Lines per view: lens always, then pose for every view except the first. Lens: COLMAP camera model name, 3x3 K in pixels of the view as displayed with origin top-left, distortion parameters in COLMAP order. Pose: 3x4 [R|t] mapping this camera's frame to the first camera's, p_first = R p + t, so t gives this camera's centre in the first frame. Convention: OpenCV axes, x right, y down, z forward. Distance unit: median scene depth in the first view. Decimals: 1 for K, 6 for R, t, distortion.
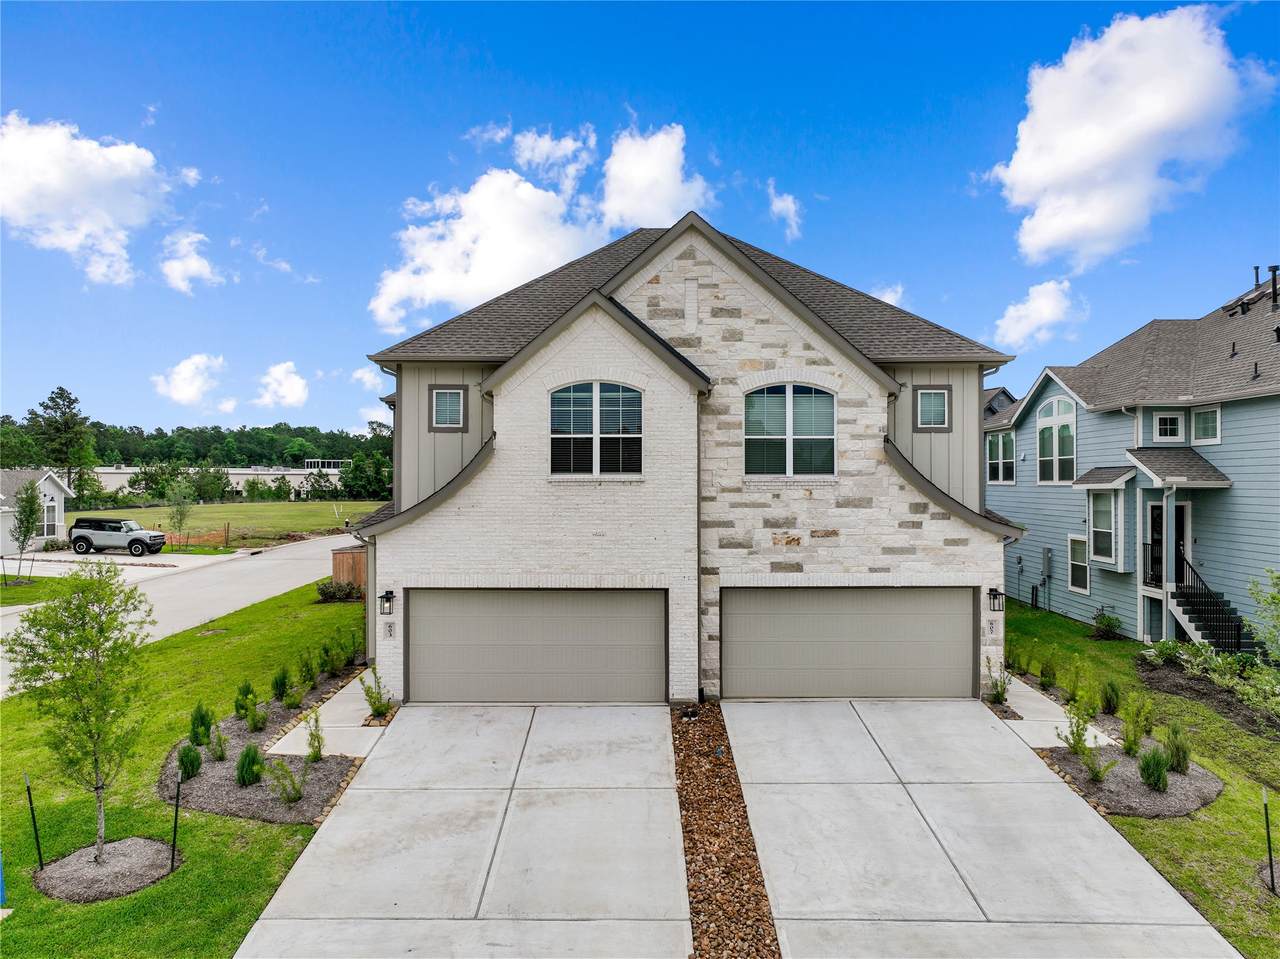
lens RADIAL K [[901.5, 0, 640.0], [0, 901.5, 481.7], [0, 0, 1]] dist [0.009163, 0.000170]
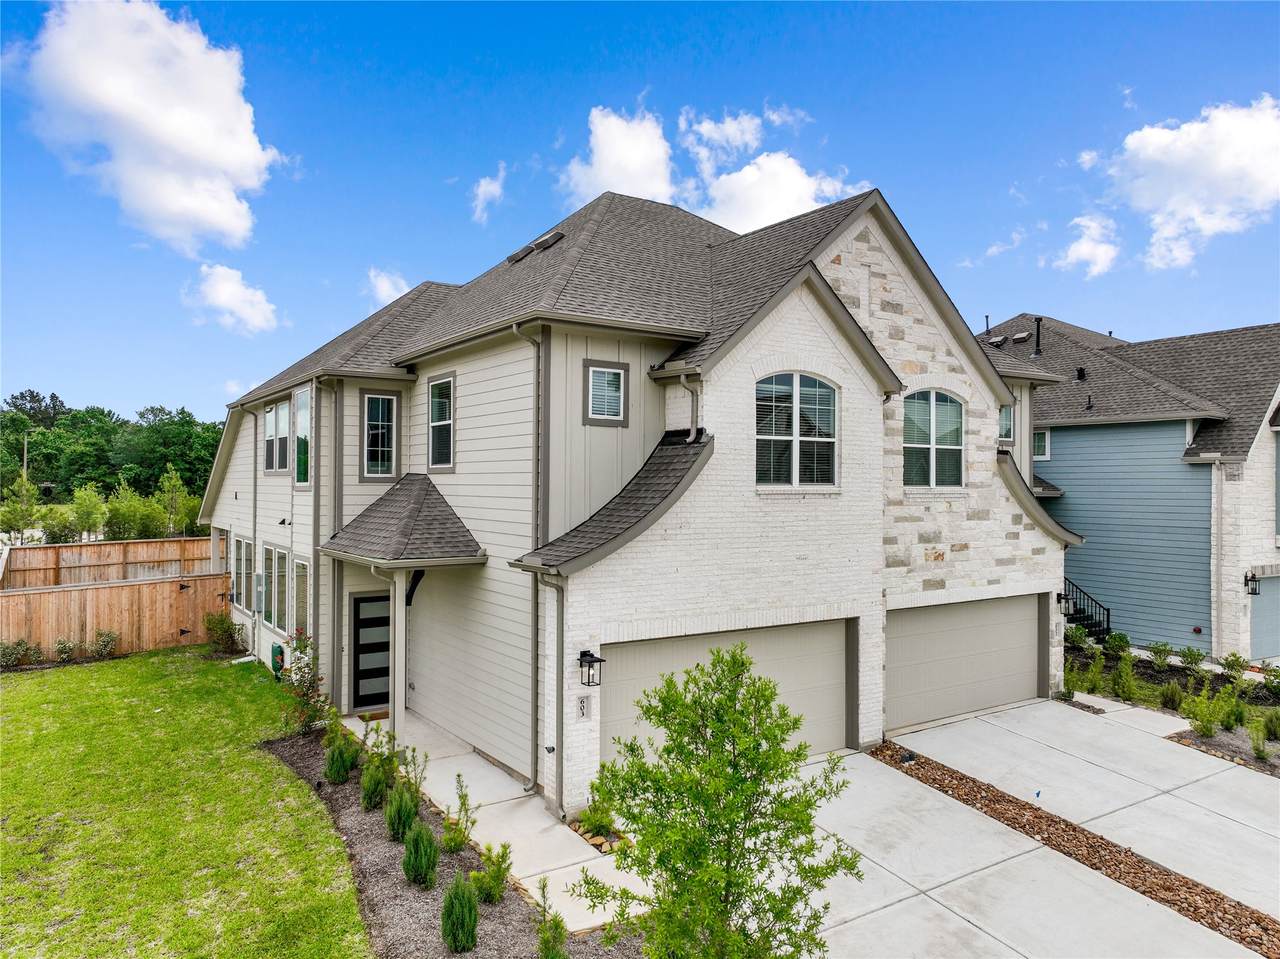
lens RADIAL K [[901.5, 0, 638.6], [0, 901.5, 480.7], [0, 0, 1]] dist [0.009163, 0.000170]
pose [[0.829316, 0.007157, 0.558734, -0.621748], [-0.005073, 0.999973, -0.005281, -0.007055], [-0.558756, 0.001545, 0.829330, 0.390279]]
